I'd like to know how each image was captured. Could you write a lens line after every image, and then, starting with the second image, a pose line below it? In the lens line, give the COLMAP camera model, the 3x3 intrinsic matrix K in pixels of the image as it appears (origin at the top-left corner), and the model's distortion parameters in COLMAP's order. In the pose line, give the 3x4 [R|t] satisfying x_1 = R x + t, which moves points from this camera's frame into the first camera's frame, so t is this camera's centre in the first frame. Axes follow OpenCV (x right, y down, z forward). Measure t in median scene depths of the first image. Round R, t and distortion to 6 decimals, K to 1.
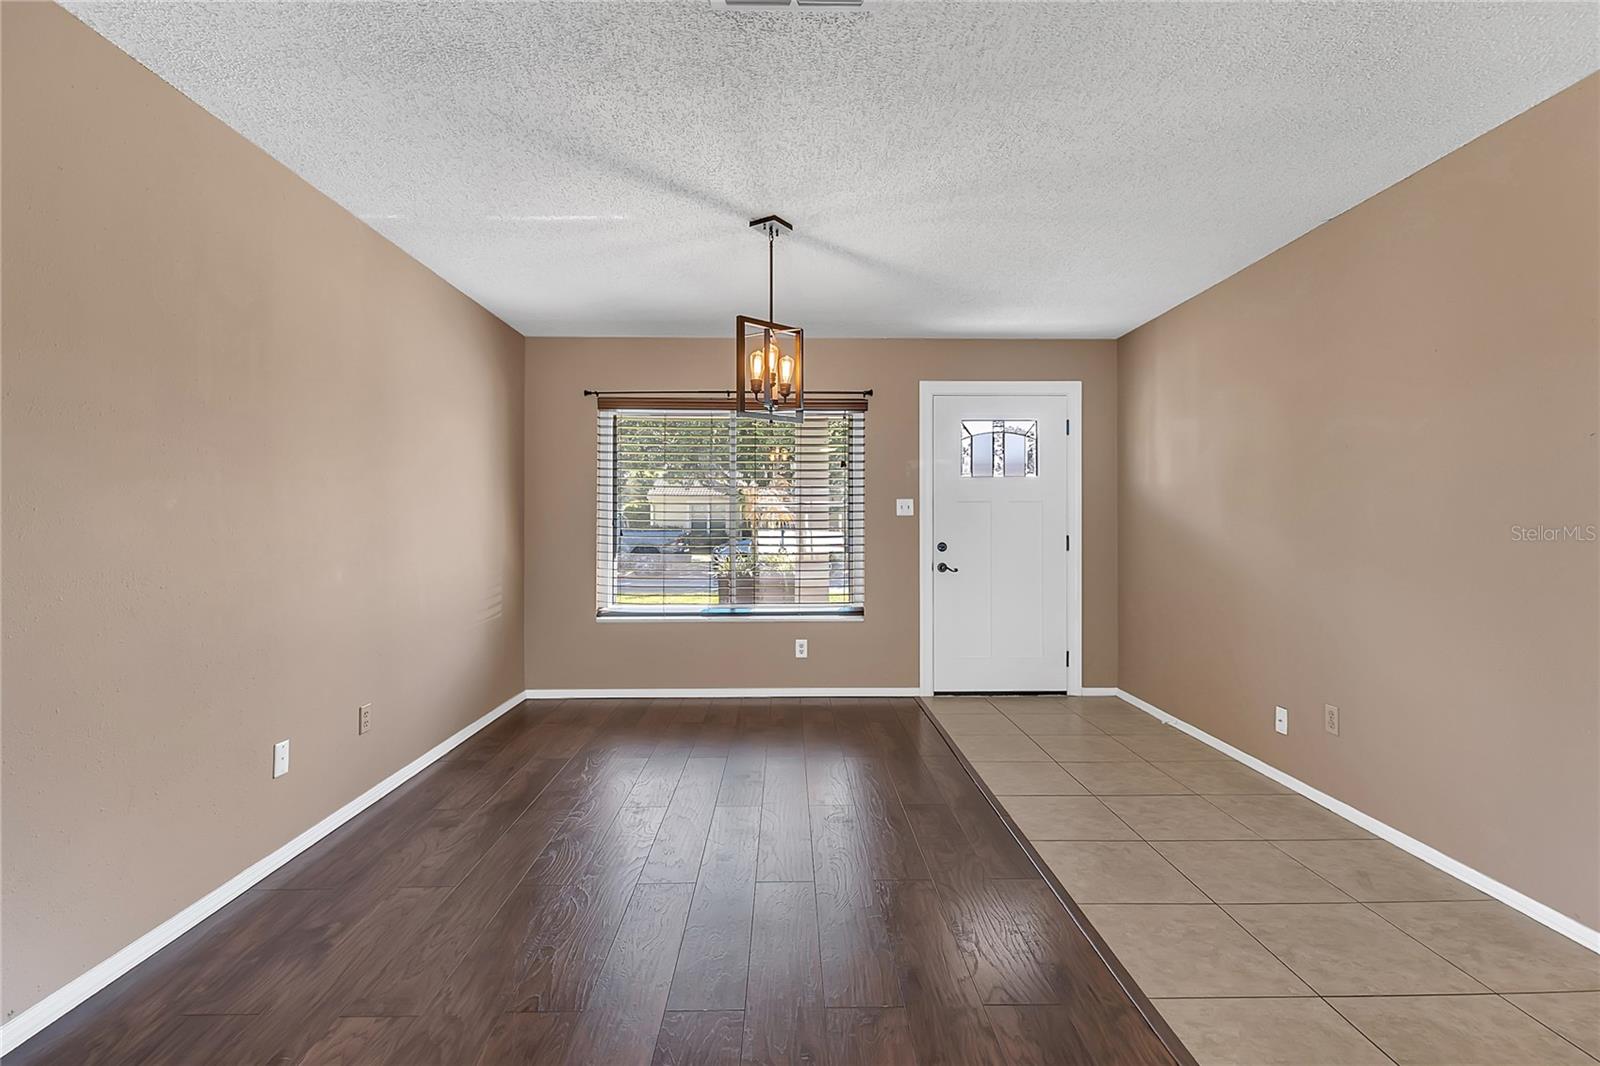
lens RADIAL K [[746.7, 0, 801.8], [0, 746.7, 519.6], [0, 0, 1]] dist [0.006826, -0.005391]
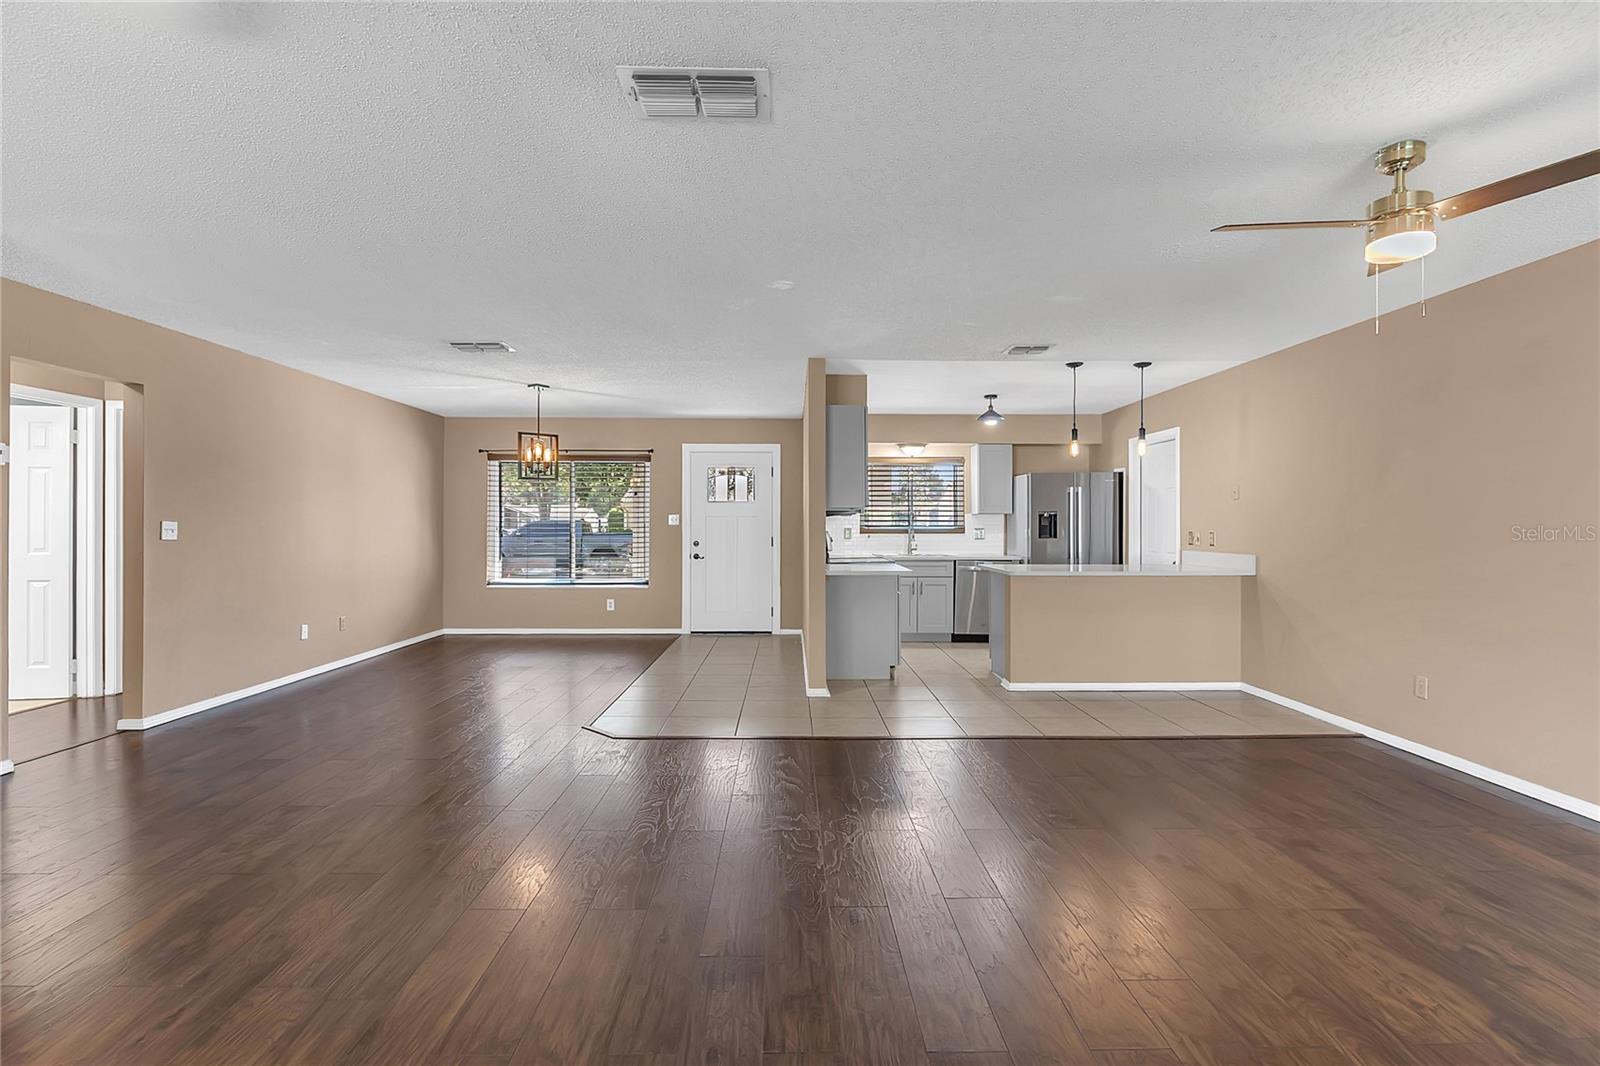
lens RADIAL K [[758.9, 0, 802.7], [0, 758.9, 519.9], [0, 0, 1]] dist [0.003589, -0.001019]
pose [[0.999991, 0.002734, -0.003240, 0.433255], [-0.002758, 0.999970, -0.007207, -0.005097], [0.003220, 0.007216, 0.999969, -0.686094]]
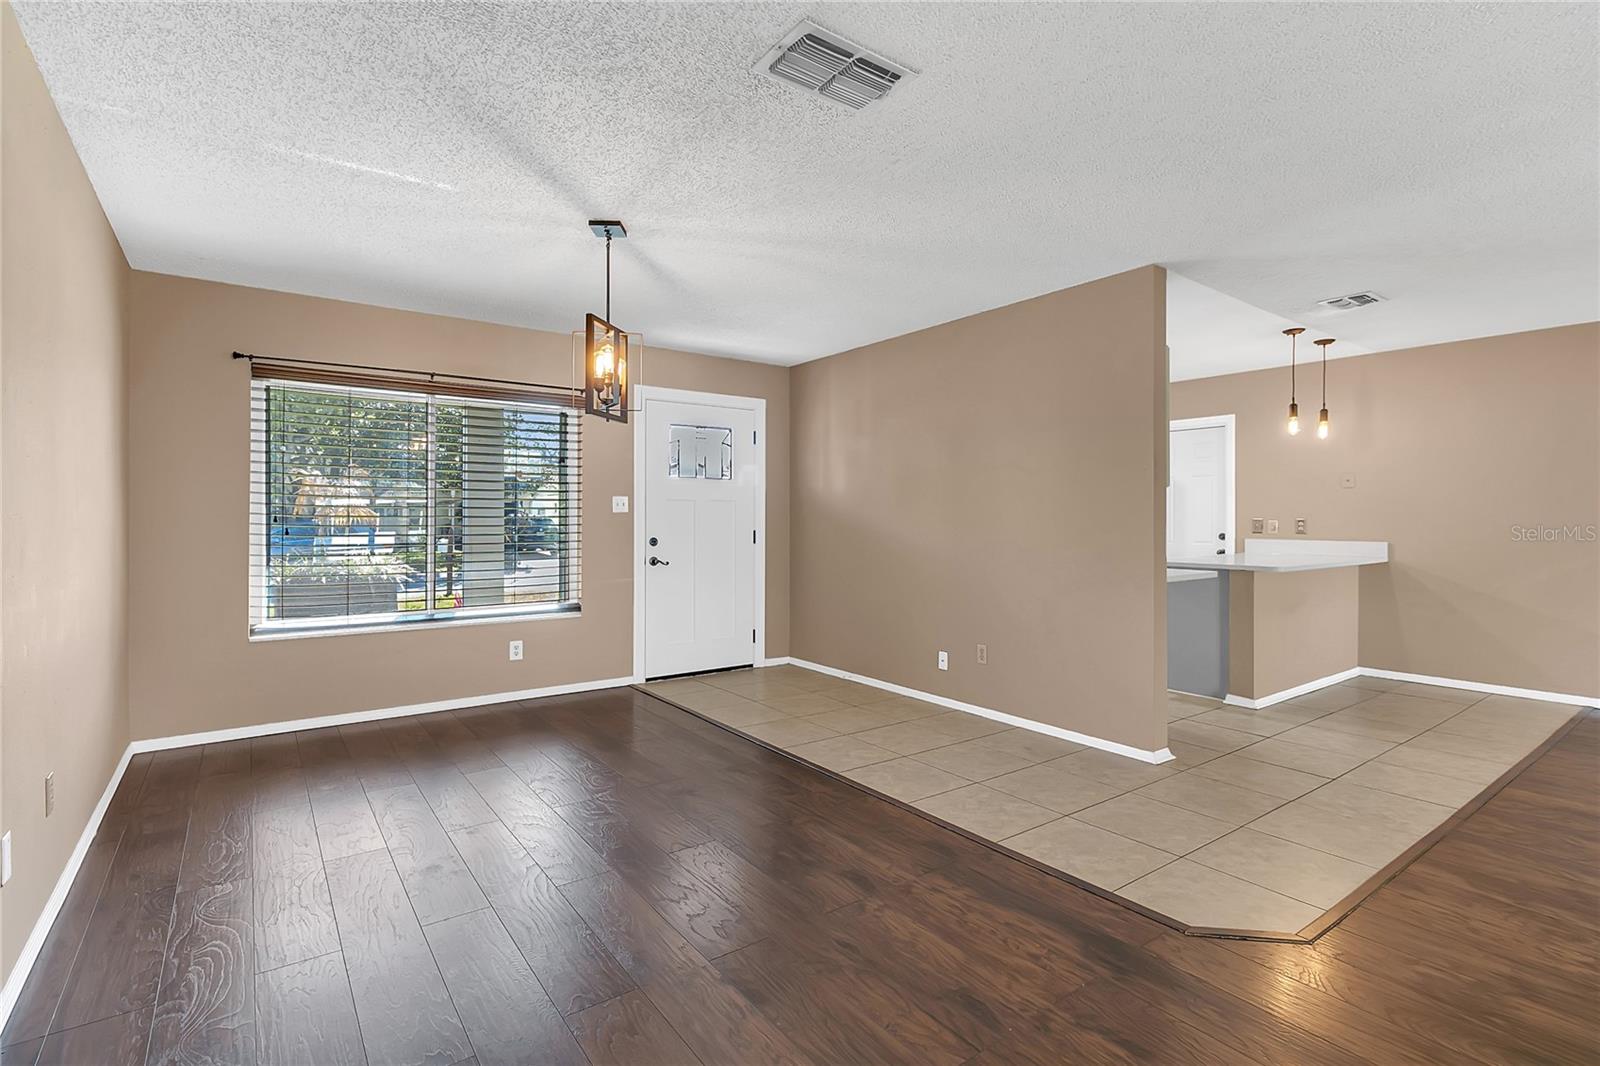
lens RADIAL K [[741.8, 0, 802.6], [0, 741.8, 516.0], [0, 0, 1]] dist [0.014111, -0.009839]
pose [[0.821124, 0.003587, 0.570738, -0.245570], [-0.002819, 0.999994, -0.002230, 0.001363], [-0.570742, 0.000223, 0.821129, 0.006657]]
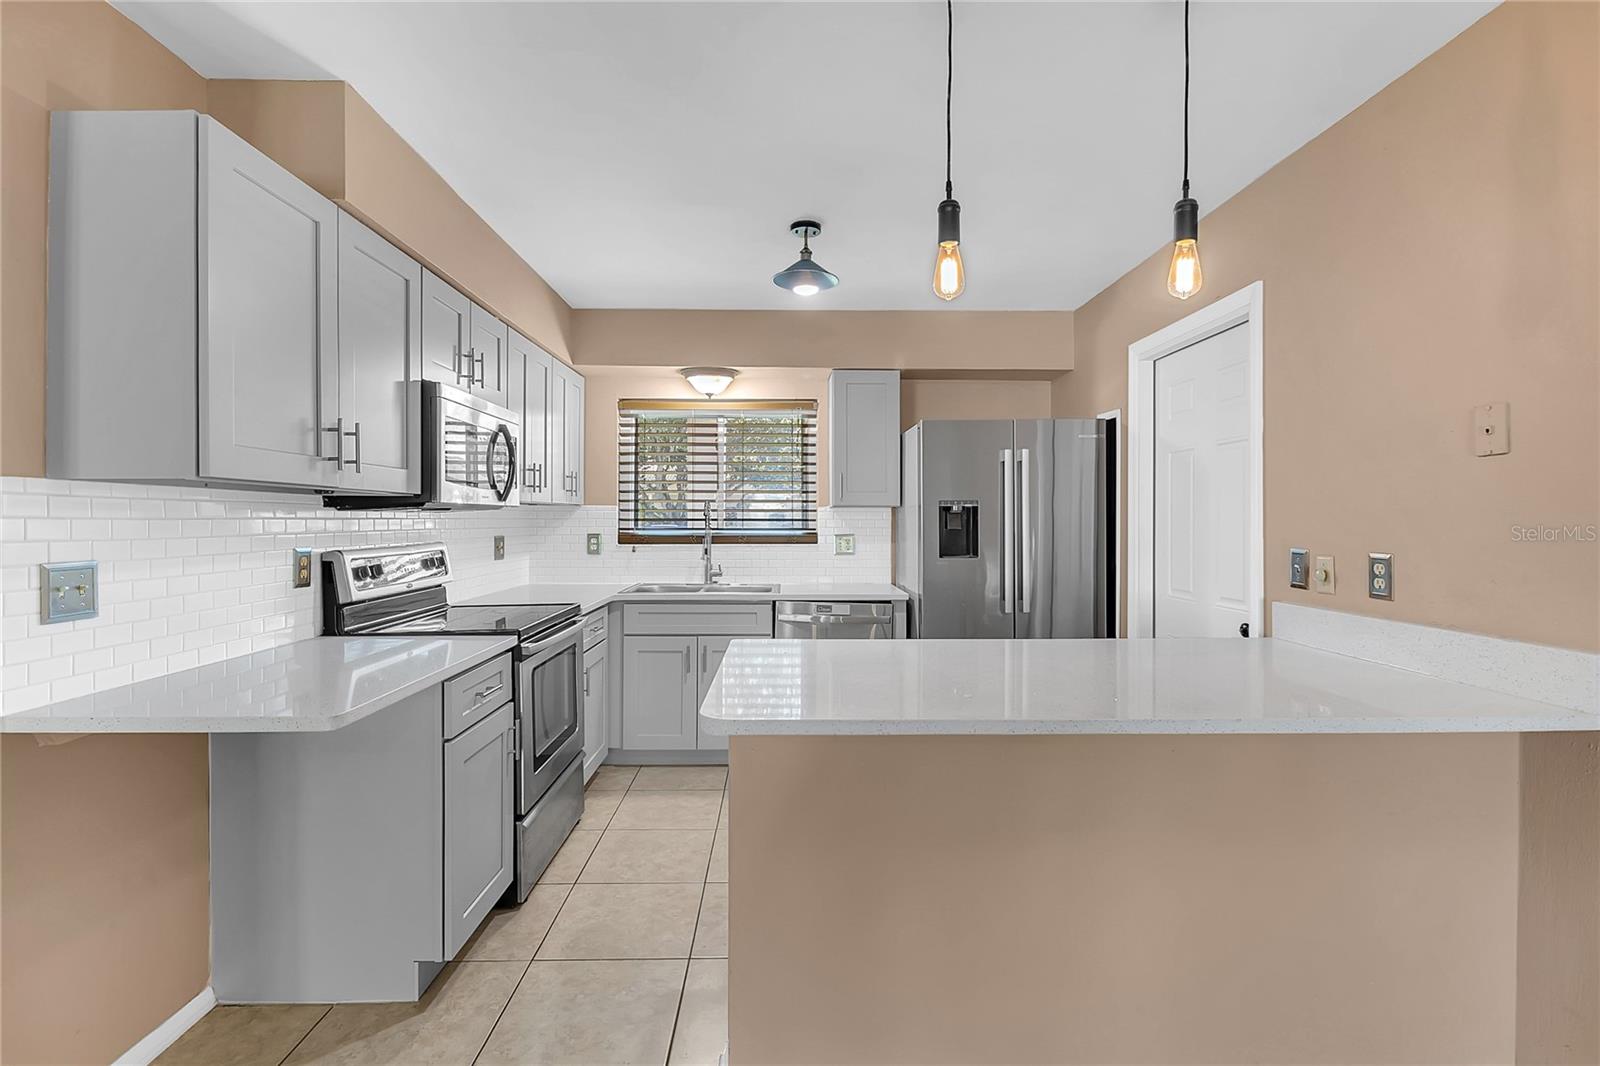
lens RADIAL K [[758.9, 0, 802.7], [0, 758.9, 519.9], [0, 0, 1]] dist [0.003589, -0.001019]
pose [[0.999968, 0.003703, 0.007037, 0.768502], [-0.003694, 0.999992, -0.001285, -0.015085], [-0.007042, 0.001259, 0.999974, 0.120164]]
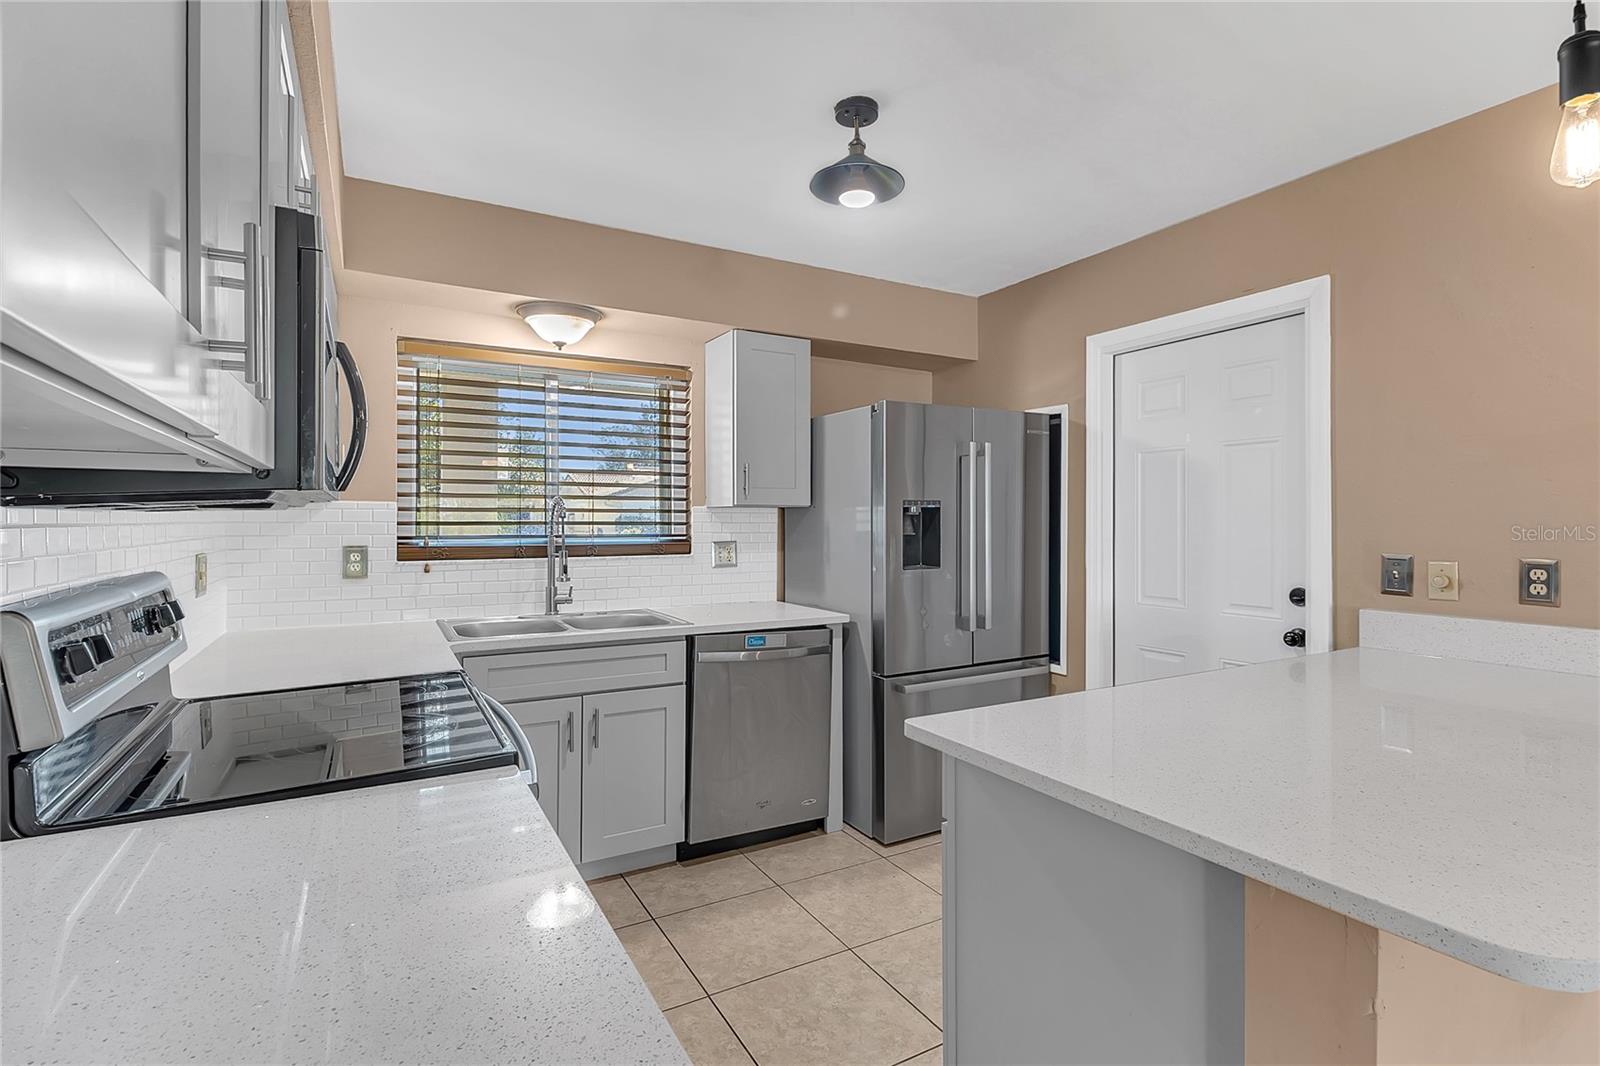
lens RADIAL K [[758.9, 0, 802.7], [0, 758.9, 519.9], [0, 0, 1]] dist [0.003589, -0.001019]
pose [[0.874443, 0.003692, 0.485115, 0.545155], [-0.002255, 0.999991, -0.003544, -0.017041], [-0.485123, 0.002005, 0.874443, 0.363864]]
